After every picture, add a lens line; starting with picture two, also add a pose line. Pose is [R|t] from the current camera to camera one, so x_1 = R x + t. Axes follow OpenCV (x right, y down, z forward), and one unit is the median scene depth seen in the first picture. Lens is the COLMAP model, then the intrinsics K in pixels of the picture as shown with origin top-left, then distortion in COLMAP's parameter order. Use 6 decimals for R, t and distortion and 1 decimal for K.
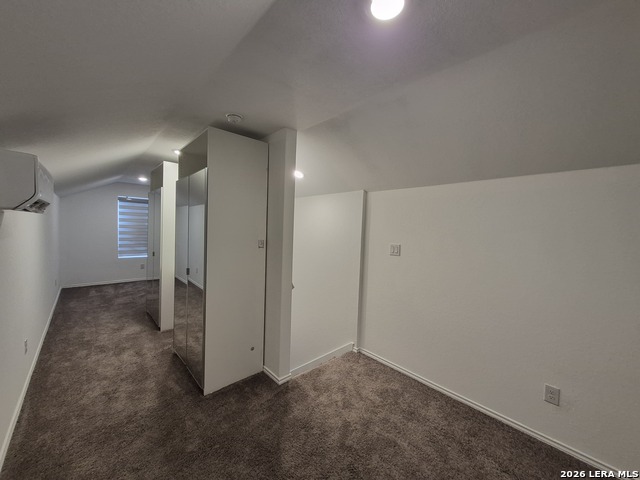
lens RADIAL K [[251.1, 0, 324.1], [0, 251.1, 237.5], [0, 0, 1]] dist [0.003632, -0.000371]
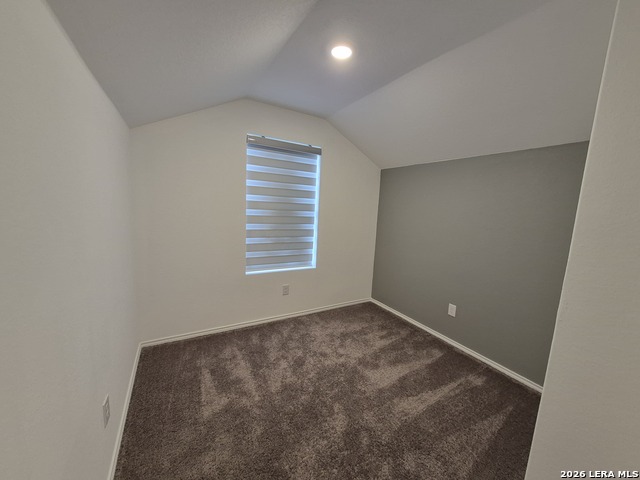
lens RADIAL K [[251.1, 0, 314.4], [0, 251.1, 242.9], [0, 0, 1]] dist [0.003632, -0.000371]
pose [[0.963070, 0.065734, -0.261105, -0.944892], [-0.034845, 0.992014, 0.121219, -0.059354], [0.266988, -0.107644, 0.957669, 0.973204]]
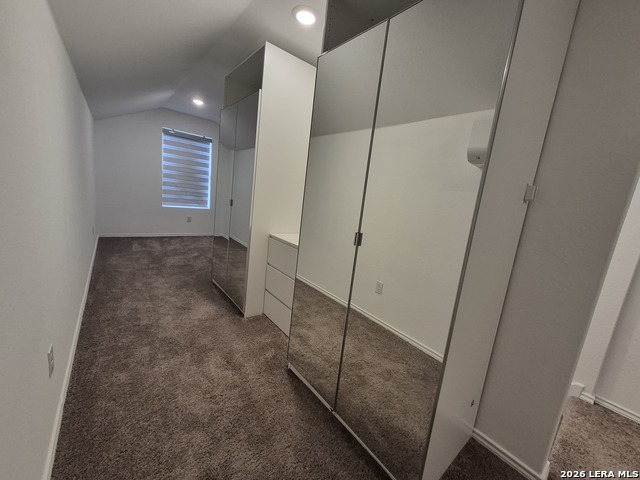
lens RADIAL K [[251.1, 0, 325.6], [0, 251.1, 238.5], [0, 0, 1]] dist [0.003632, -0.000371]
pose [[0.993987, 0.095655, -0.053297, -0.385153], [-0.088096, 0.987645, 0.129599, 0.051028], [0.065035, -0.124124, 0.990133, 0.344294]]
